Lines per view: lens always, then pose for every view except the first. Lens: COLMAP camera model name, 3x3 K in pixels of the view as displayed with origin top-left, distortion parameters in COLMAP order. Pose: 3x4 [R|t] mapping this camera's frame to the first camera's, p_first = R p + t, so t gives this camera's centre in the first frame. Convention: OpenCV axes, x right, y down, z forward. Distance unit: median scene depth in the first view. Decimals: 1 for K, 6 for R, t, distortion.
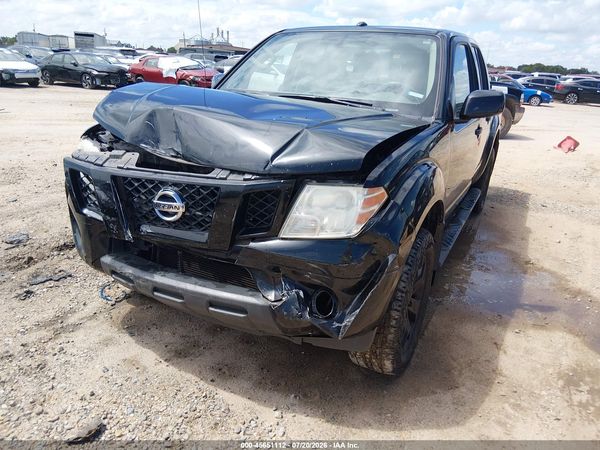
lens RADIAL K [[462.6, 0, 300.0], [0, 462.6, 225.0], [0, 0, 1]] dist [0.076850, -0.129960]
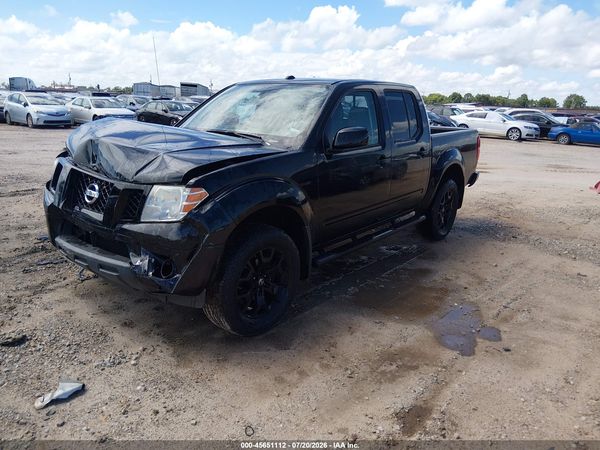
lens RADIAL K [[471.0, 0, 300.4], [0, 471.0, 218.2], [0, 0, 1]] dist [-0.009897, -0.010538]
pose [[0.980415, 0.033528, -0.194068, 0.662529], [-0.053288, 0.993806, -0.097516, 0.120655], [0.189597, 0.105948, 0.976129, -0.329564]]
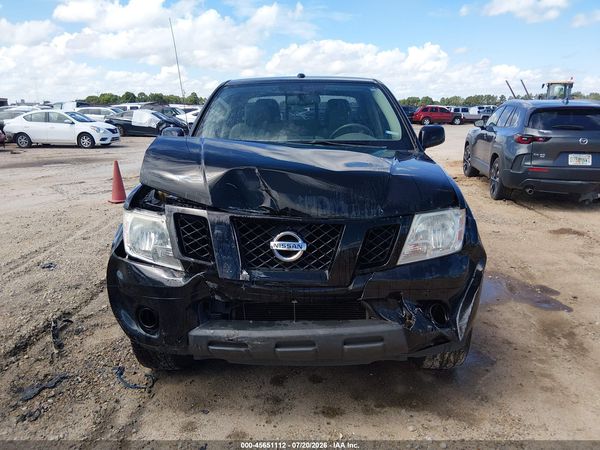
lens RADIAL K [[464.1, 0, 299.7], [0, 464.1, 219.3], [0, 0, 1]] dist [0.074857, -0.124623]
pose [[0.889776, -0.158894, 0.427844, -0.644278], [0.196989, 0.979328, -0.045967, -0.069912], [-0.411696, 0.125181, 0.902683, 0.055440]]
